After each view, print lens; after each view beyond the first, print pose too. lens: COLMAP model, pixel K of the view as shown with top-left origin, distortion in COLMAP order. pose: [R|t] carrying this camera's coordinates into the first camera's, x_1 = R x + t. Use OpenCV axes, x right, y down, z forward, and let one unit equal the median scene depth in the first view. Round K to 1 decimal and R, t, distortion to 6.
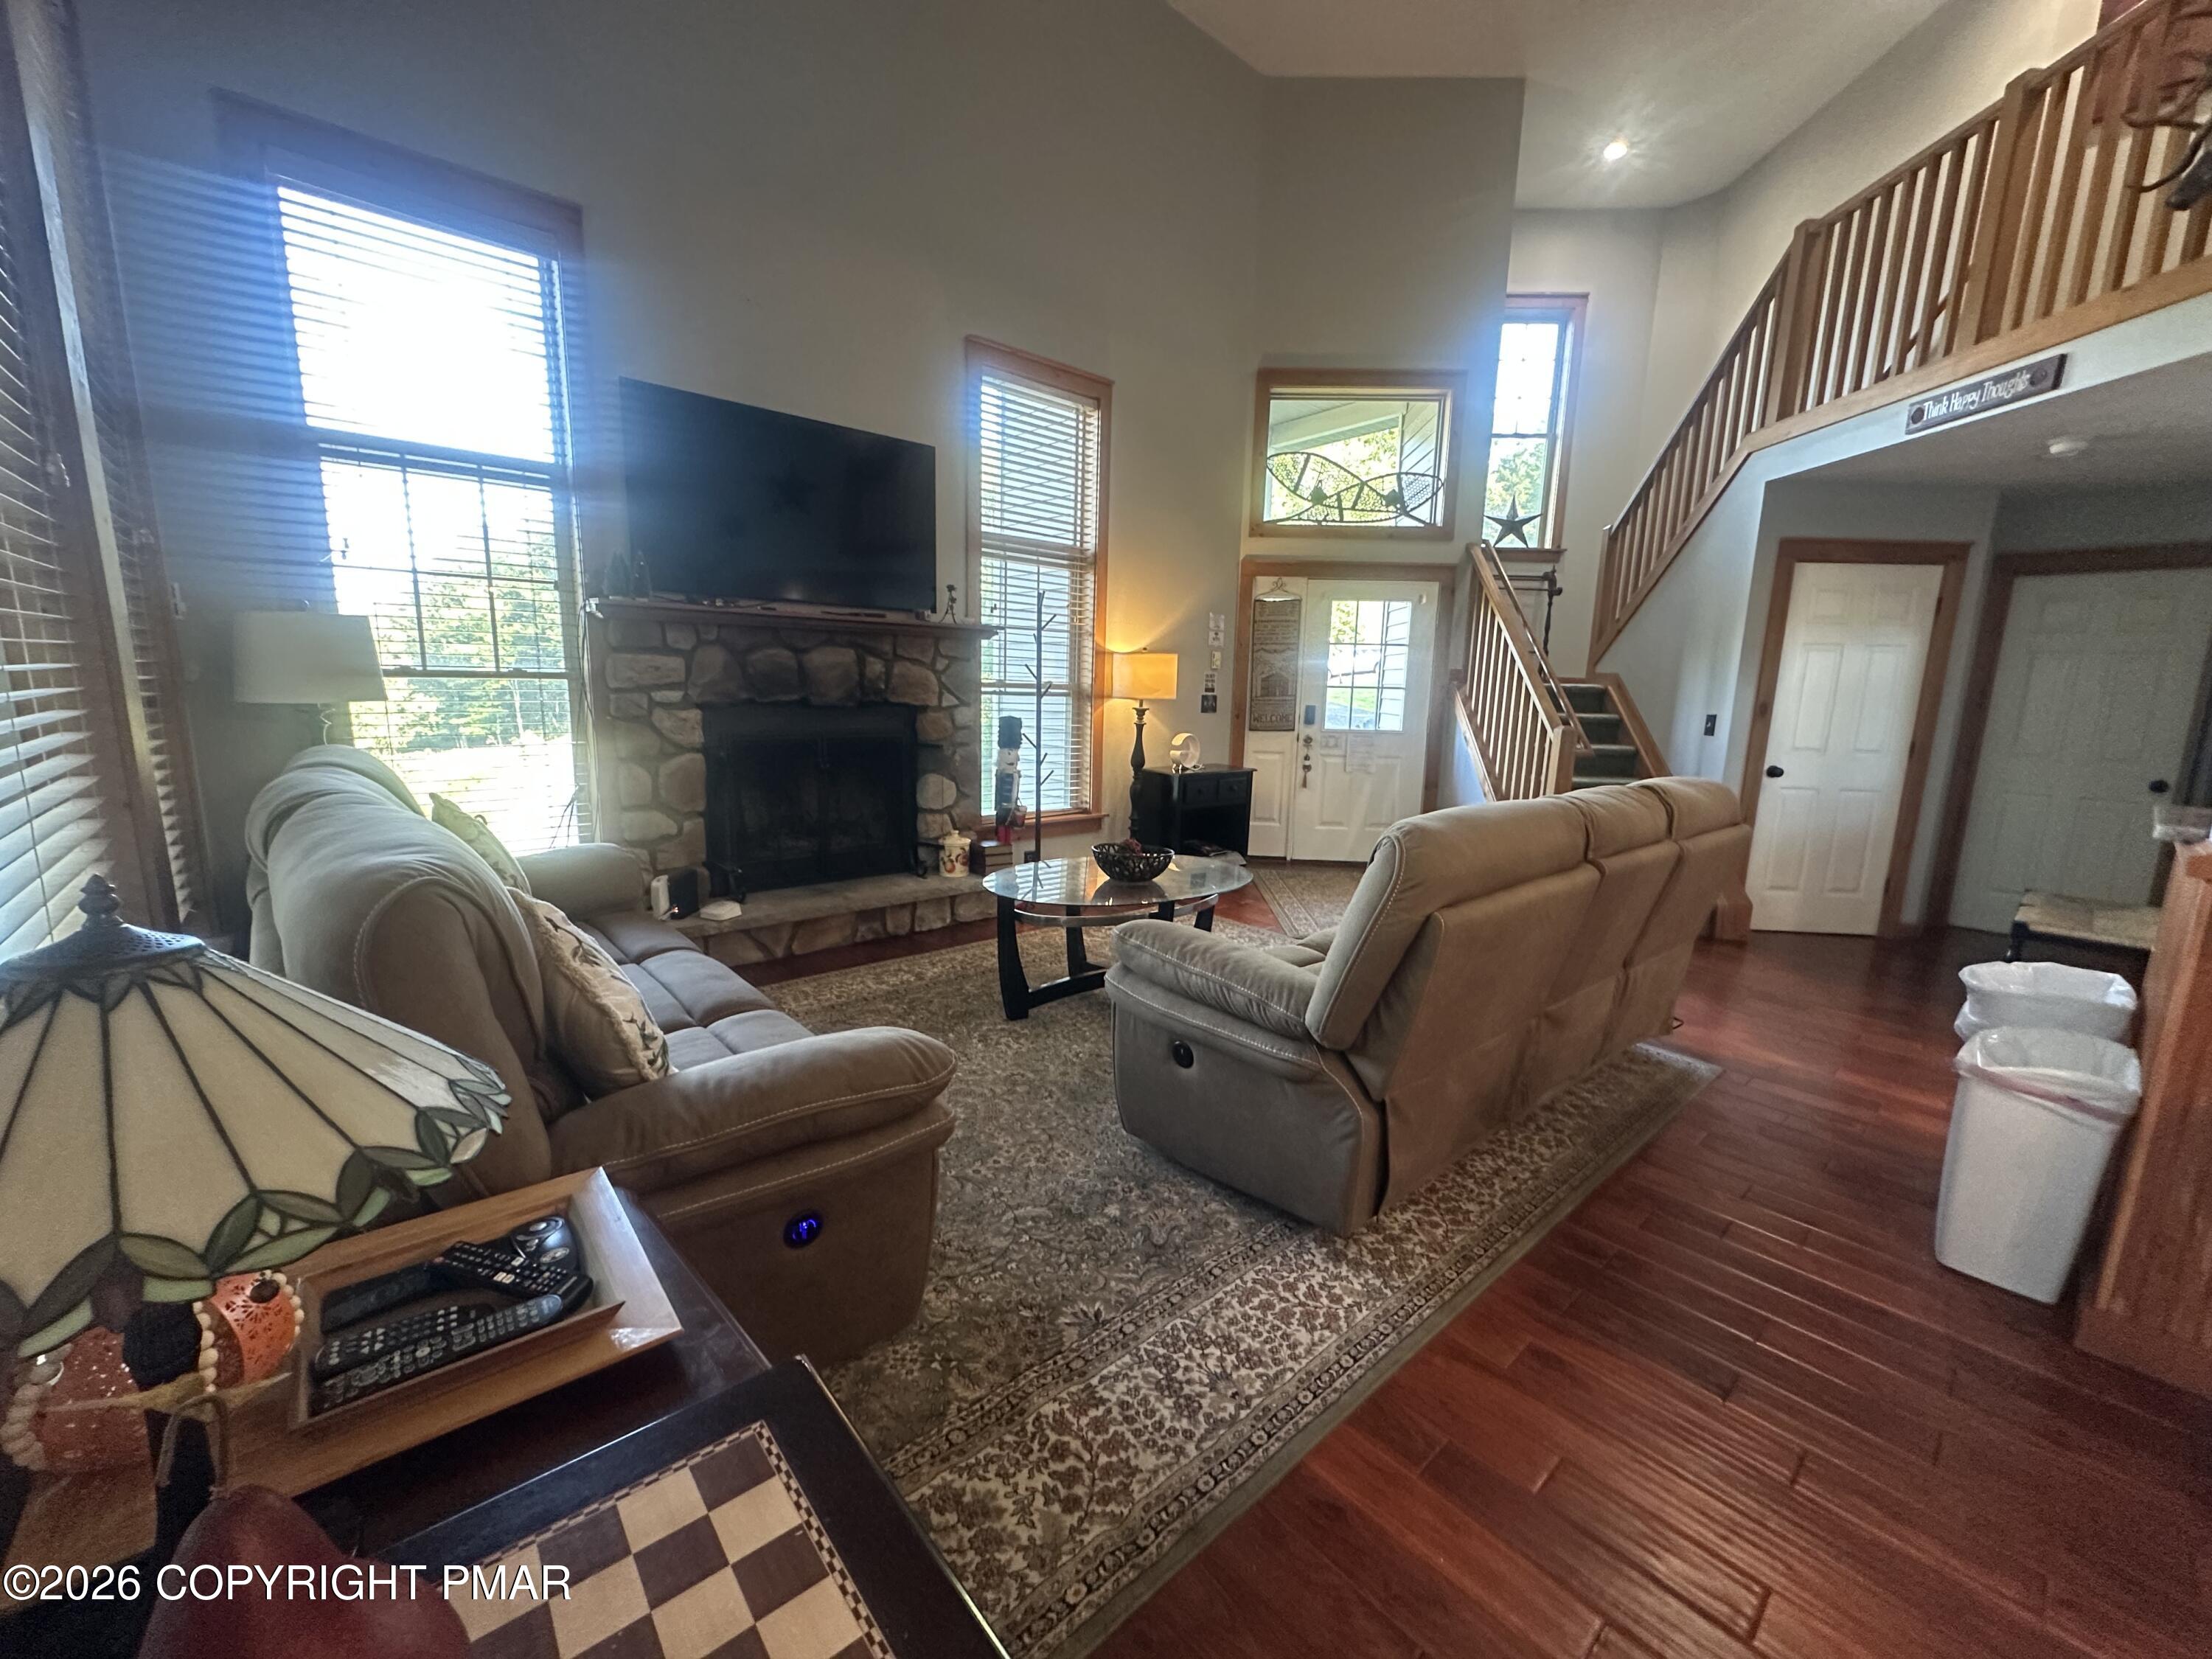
lens RADIAL K [[875.6, 0, 1103.0], [0, 875.6, 830.9], [0, 0, 1]] dist [-0.002619, -0.000322]
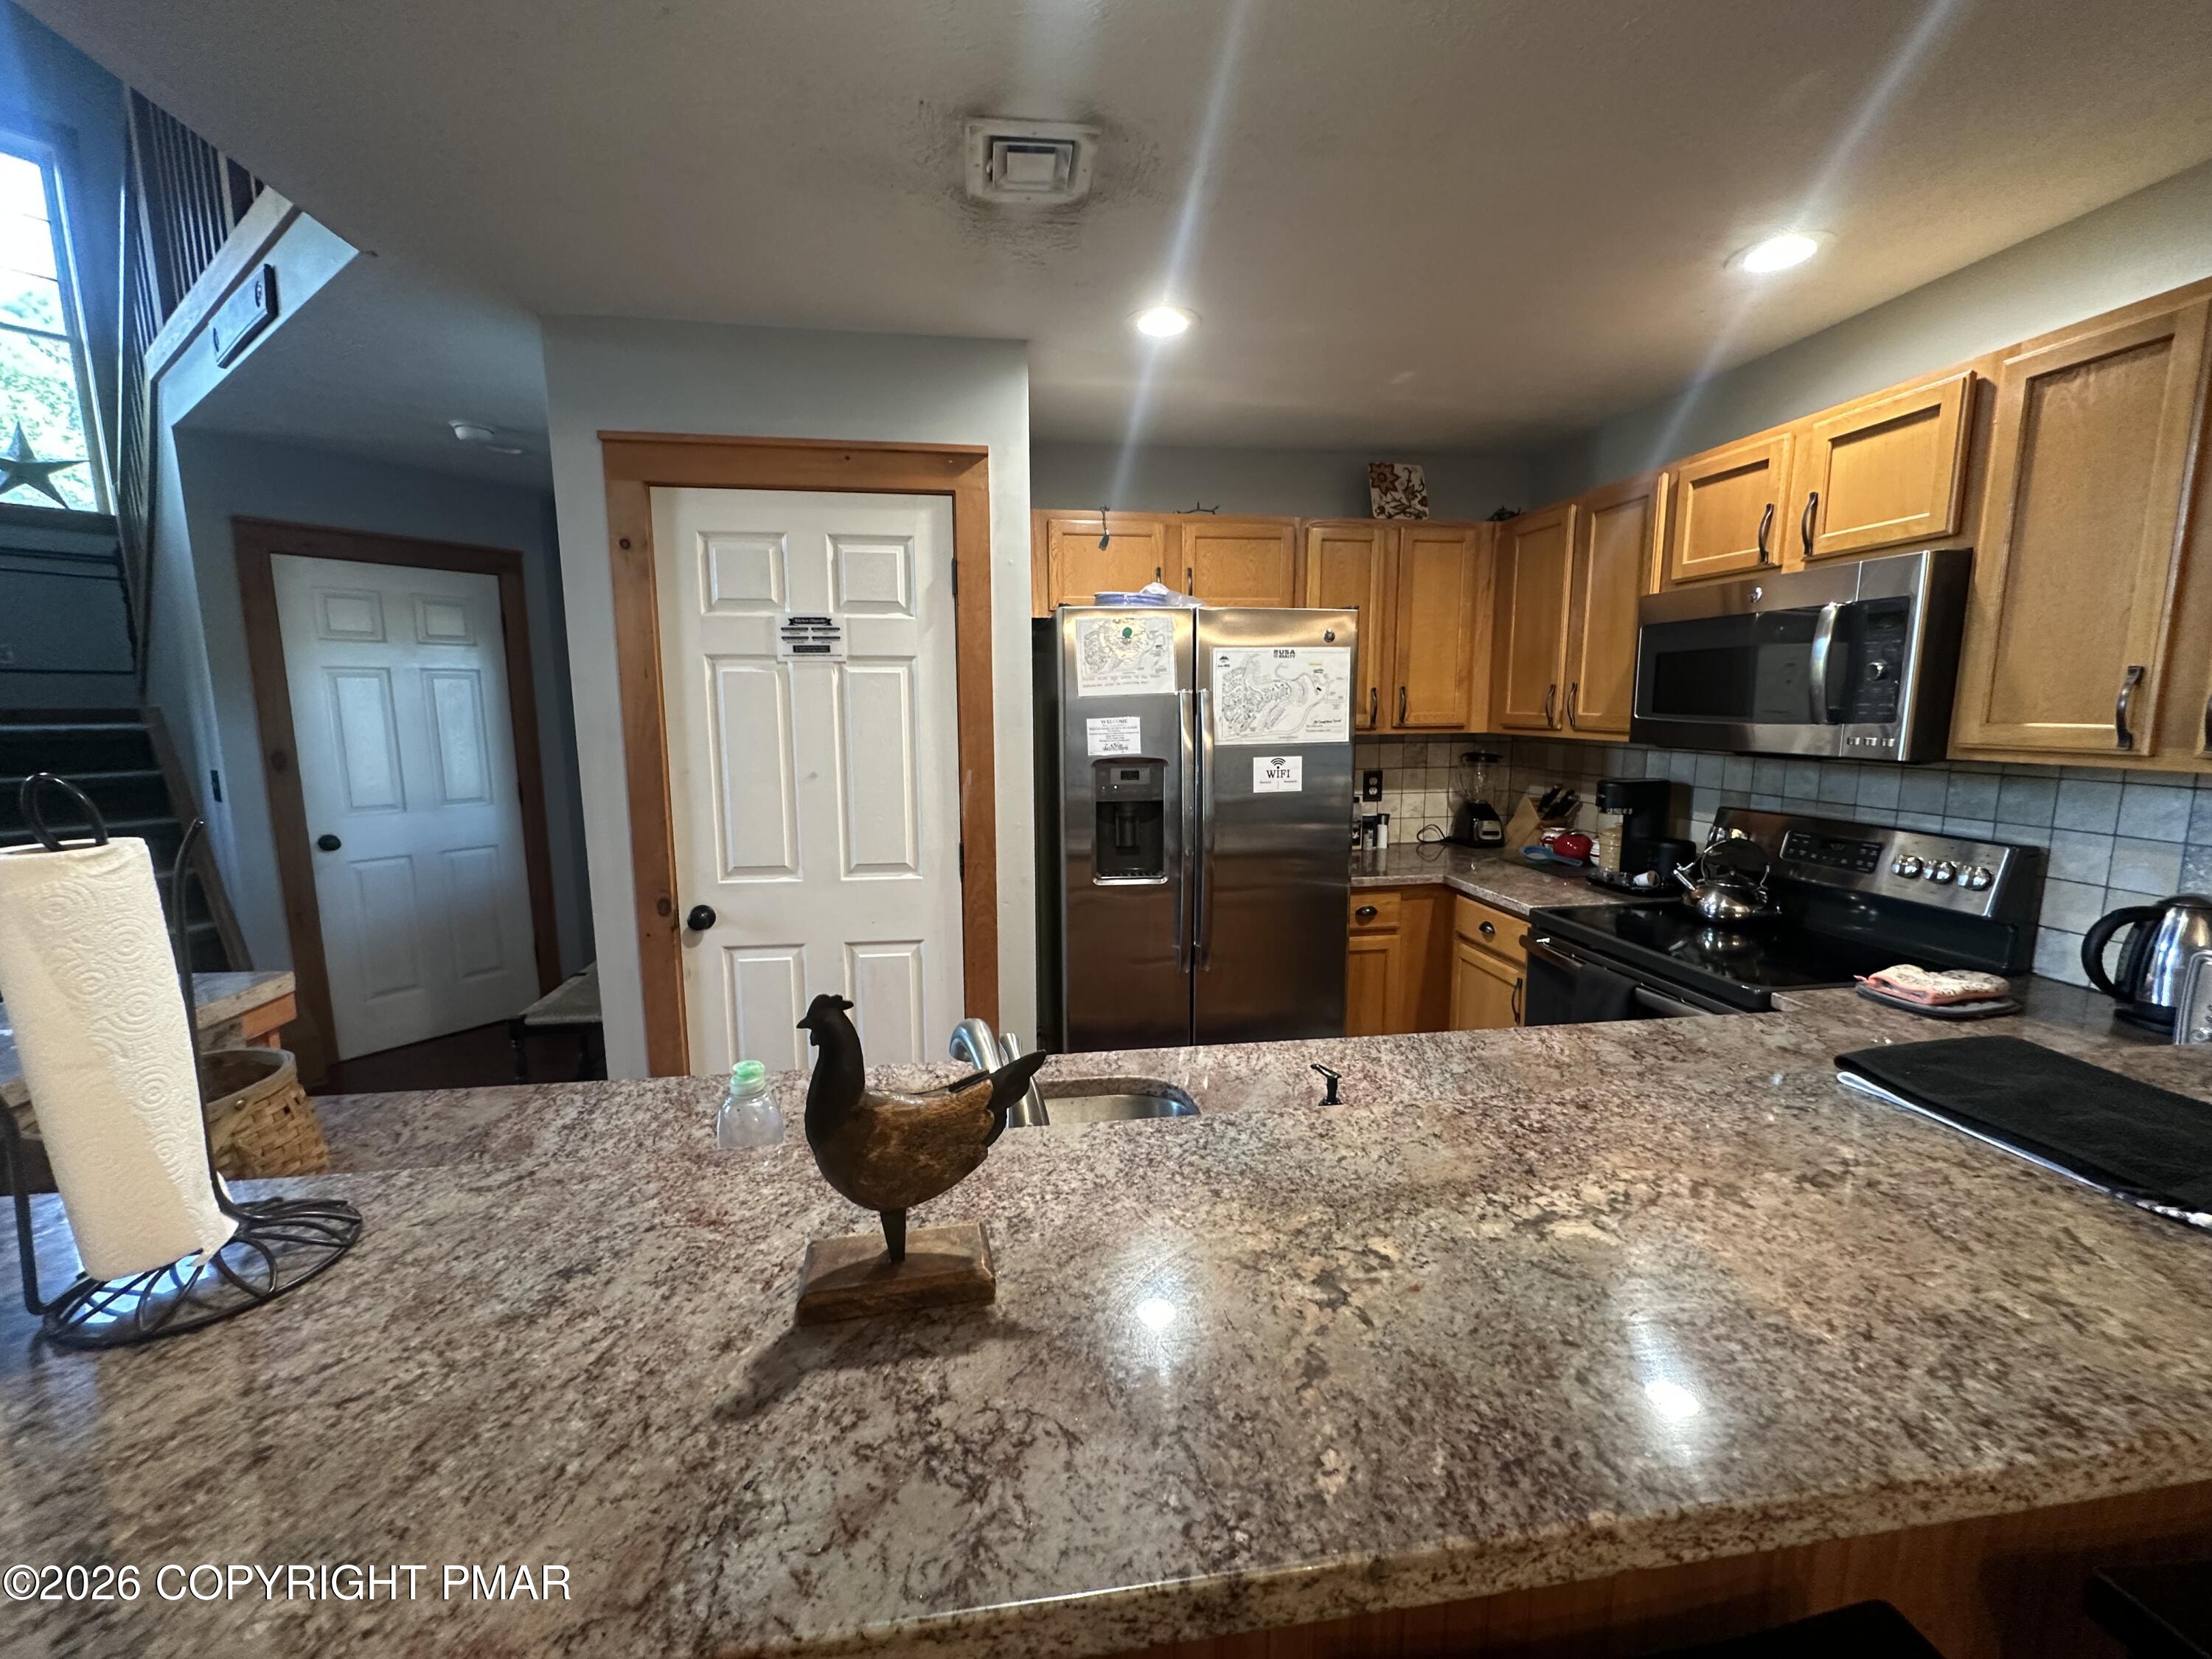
lens RADIAL K [[881.8, 0, 1103.8], [0, 881.8, 830.5], [0, 0, 1]] dist [-0.000636, -0.000143]
pose [[0.541977, -0.149765, 0.826941, 0.554154], [0.160457, 0.984332, 0.073106, -0.030039], [-0.824933, 0.093067, 0.557516, 0.065743]]
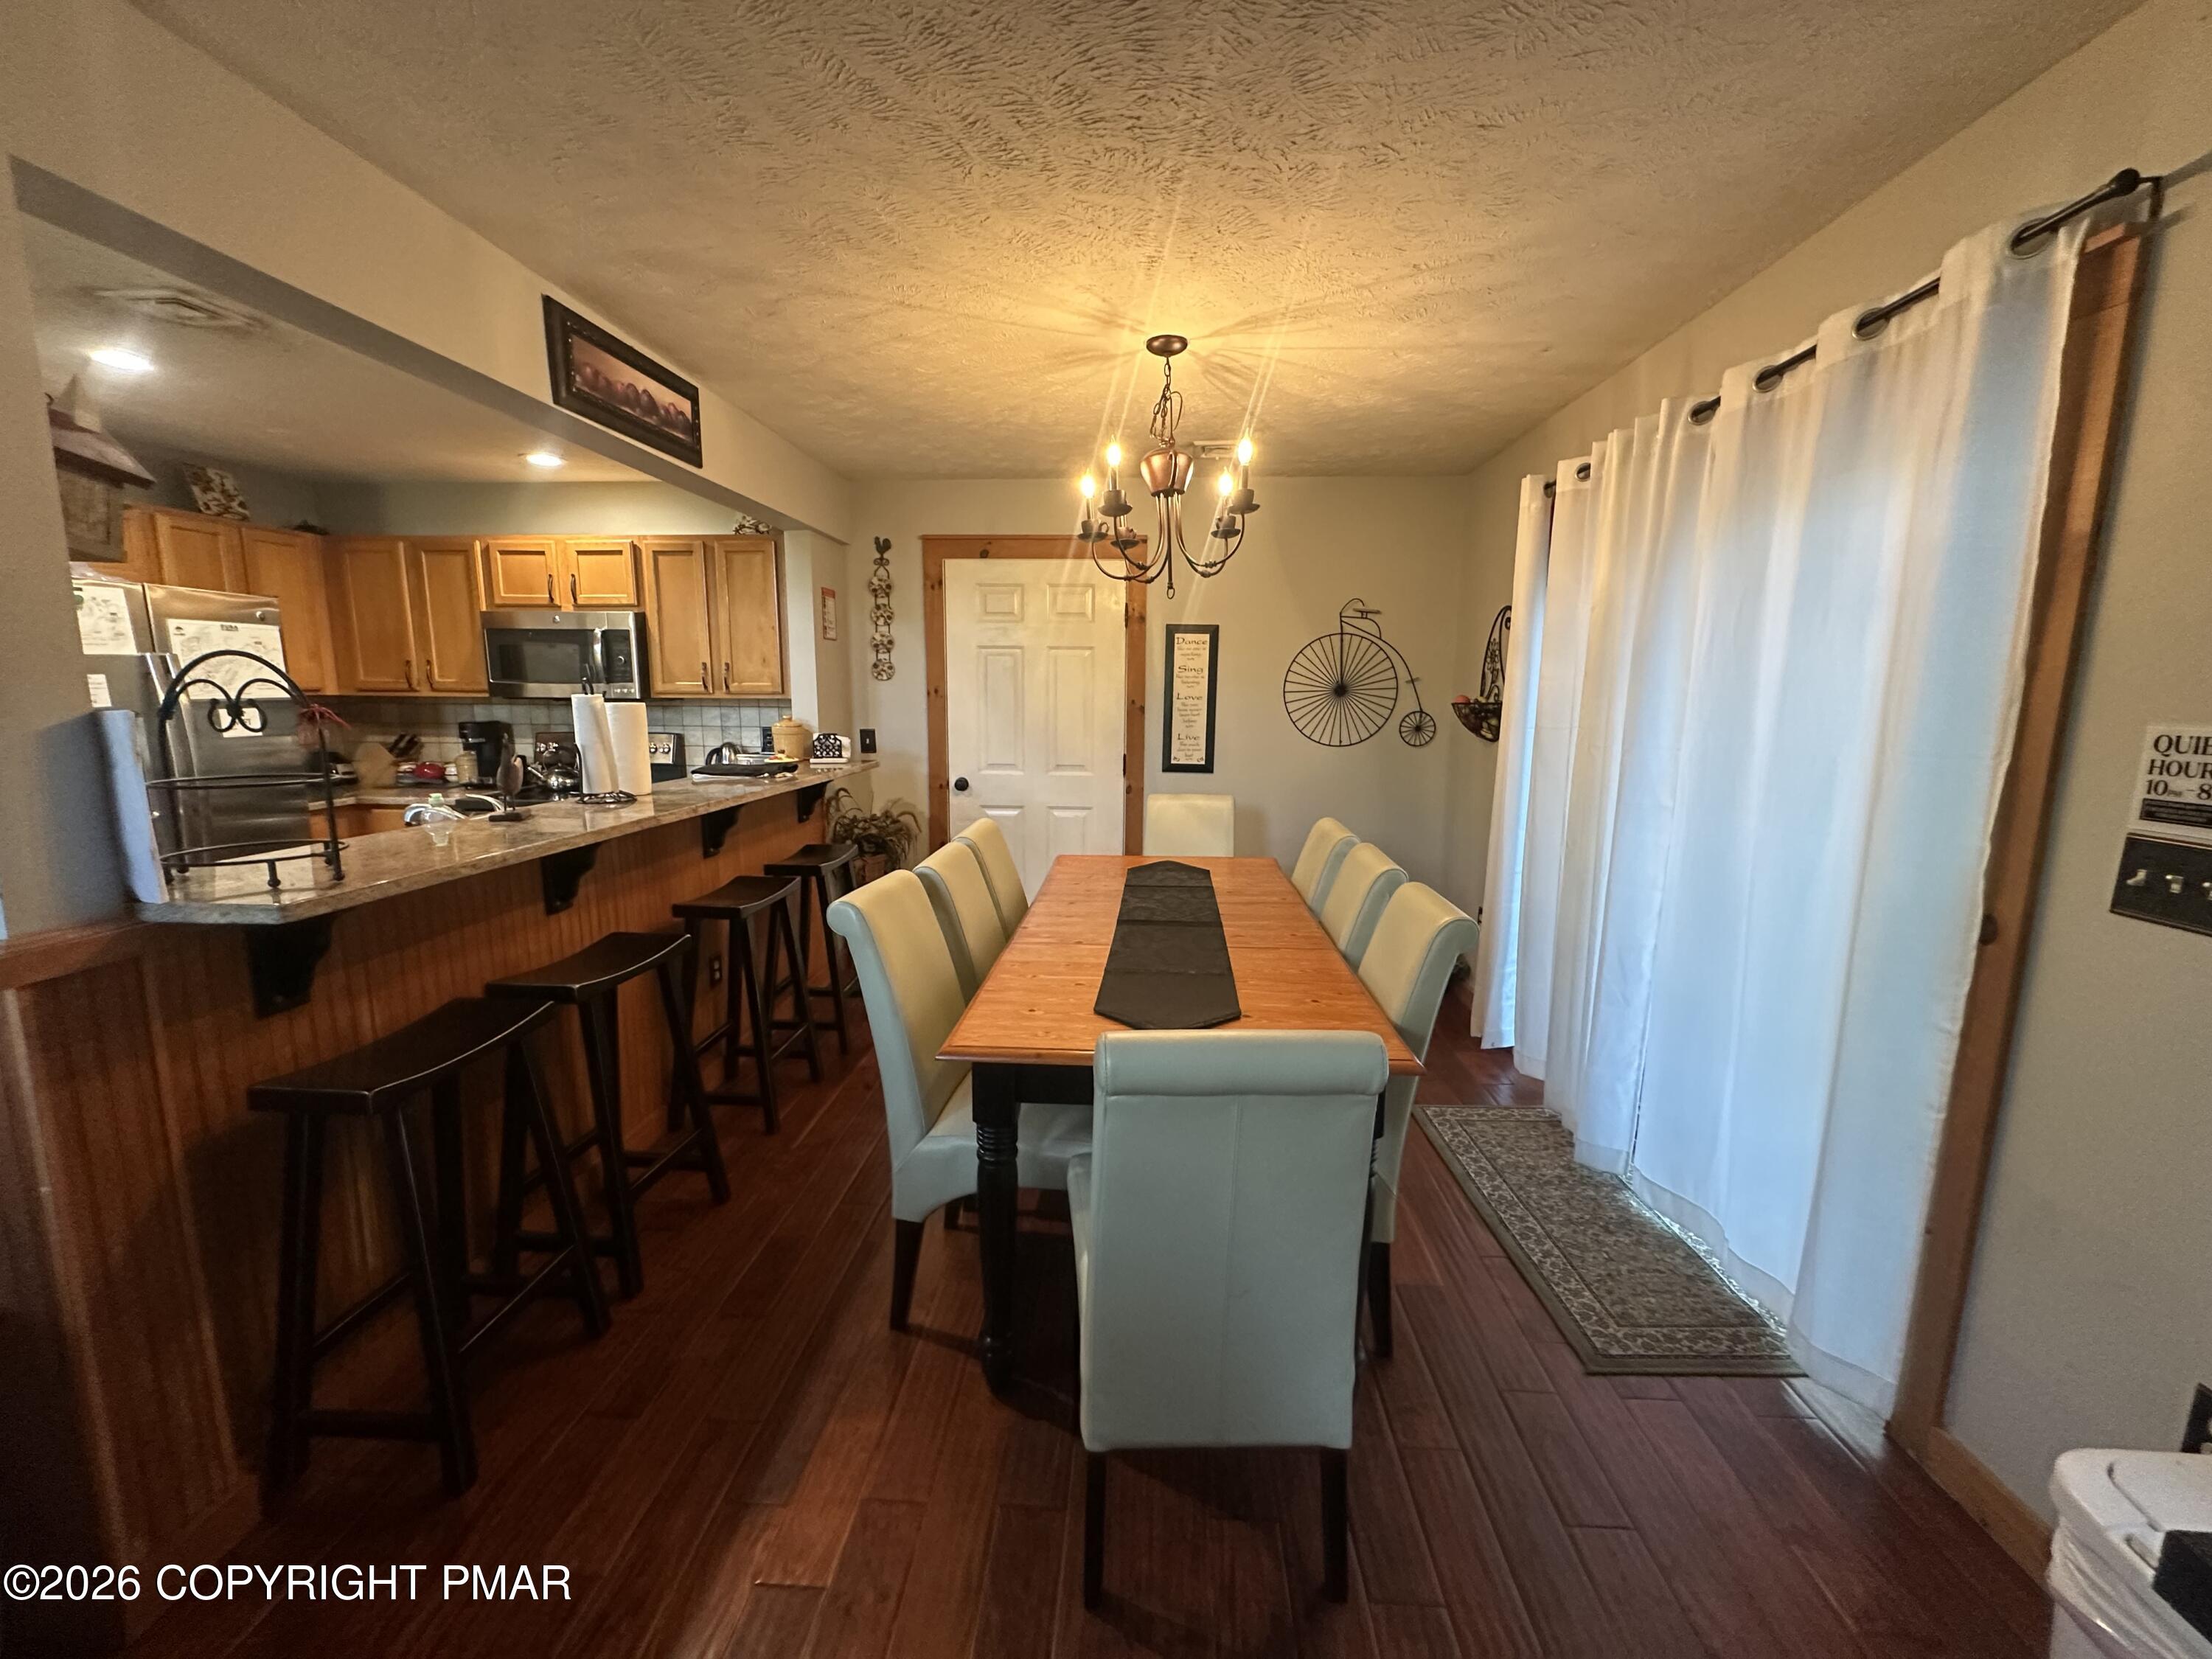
lens RADIAL K [[875.6, 0, 1103.0], [0, 875.6, 830.9], [0, 0, 1]] dist [-0.002619, -0.000322]
pose [[-0.713767, -0.143255, 0.685576, 0.069682], [0.090065, 0.951958, 0.292685, -0.068359], [-0.694568, 0.270655, -0.666574, 0.300422]]
